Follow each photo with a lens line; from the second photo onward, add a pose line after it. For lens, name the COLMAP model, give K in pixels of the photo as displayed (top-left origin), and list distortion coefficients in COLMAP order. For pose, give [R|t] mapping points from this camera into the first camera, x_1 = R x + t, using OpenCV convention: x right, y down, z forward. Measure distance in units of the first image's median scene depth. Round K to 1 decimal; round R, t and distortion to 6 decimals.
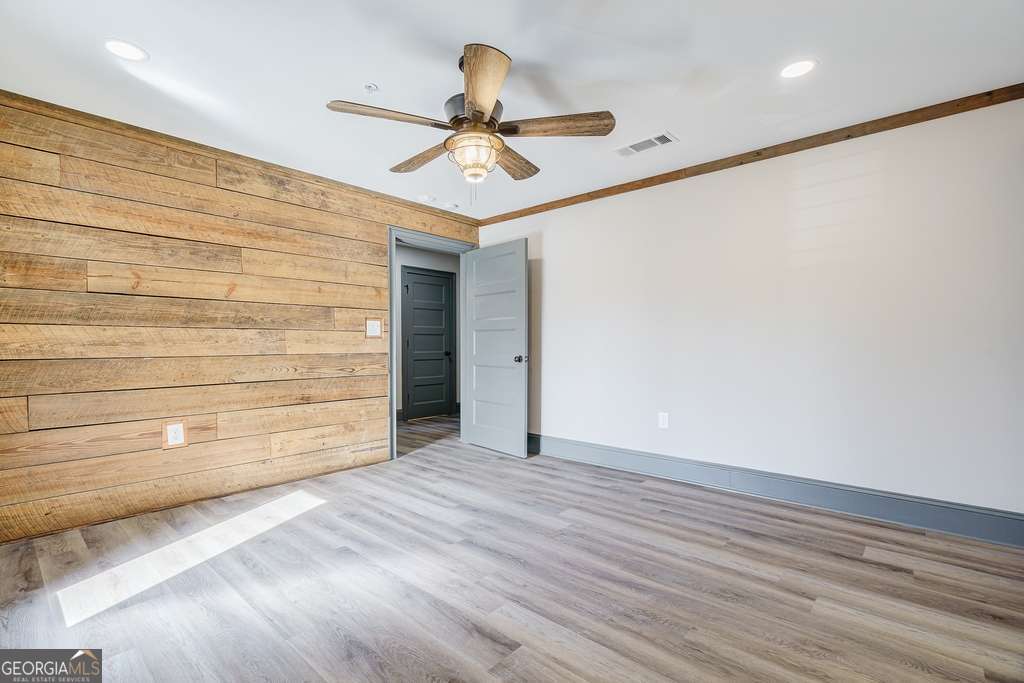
lens RADIAL K [[471.3, 0, 509.6], [0, 471.3, 345.4], [0, 0, 1]] dist [-0.001527, -0.000006]
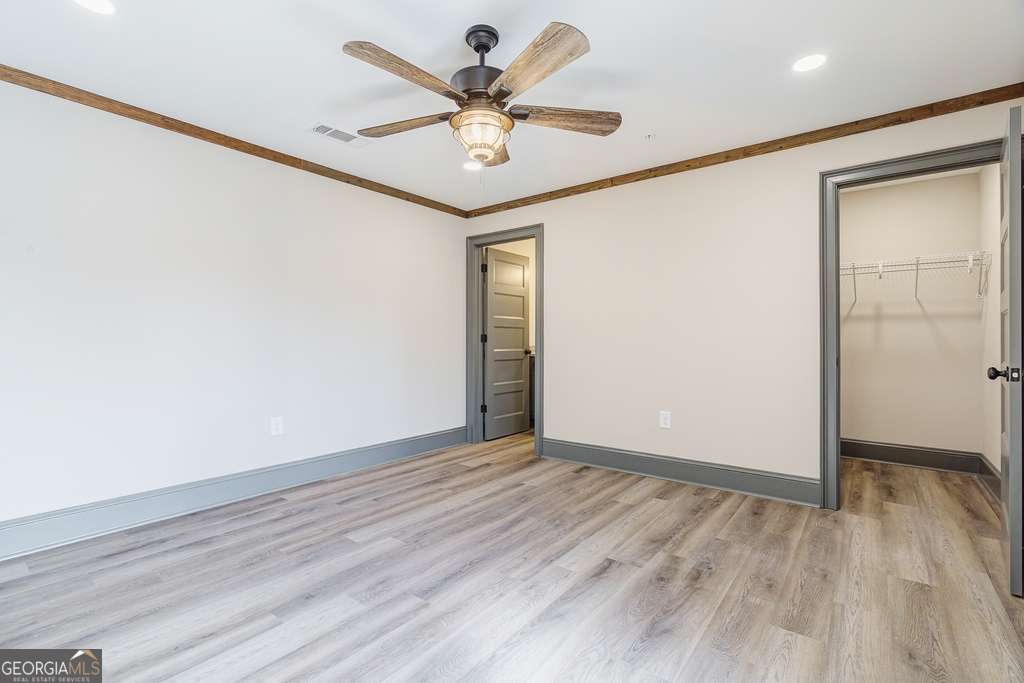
lens RADIAL K [[465.9, 0, 510.0], [0, 465.9, 344.3], [0, 0, 1]] dist [-0.001931, 0.000292]
pose [[-0.070963, -0.006651, 0.997457, -0.890399], [0.000929, 0.999977, 0.006734, -0.008035], [-0.997478, 0.001404, -0.070955, 0.923415]]
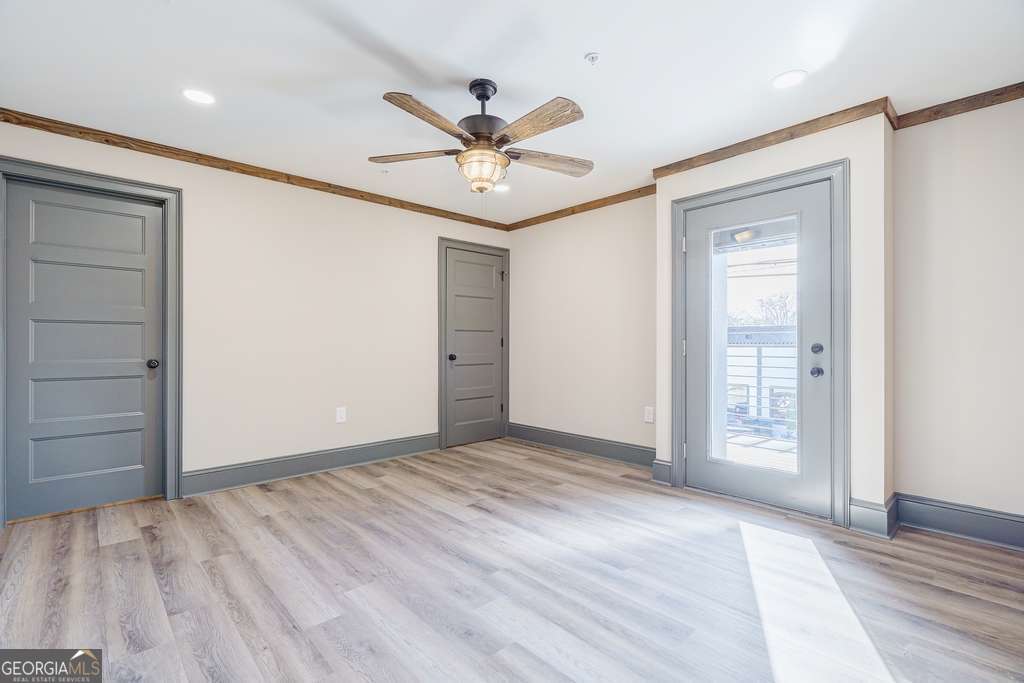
lens RADIAL K [[467.2, 0, 509.0], [0, 467.2, 336.5], [0, 0, 1]] dist [-0.001174, -0.000028]
pose [[-0.995078, 0.004408, 0.099001, -0.220315], [0.003296, 0.999930, -0.011393, -0.013252], [-0.099044, -0.011010, -0.995022, 1.899558]]
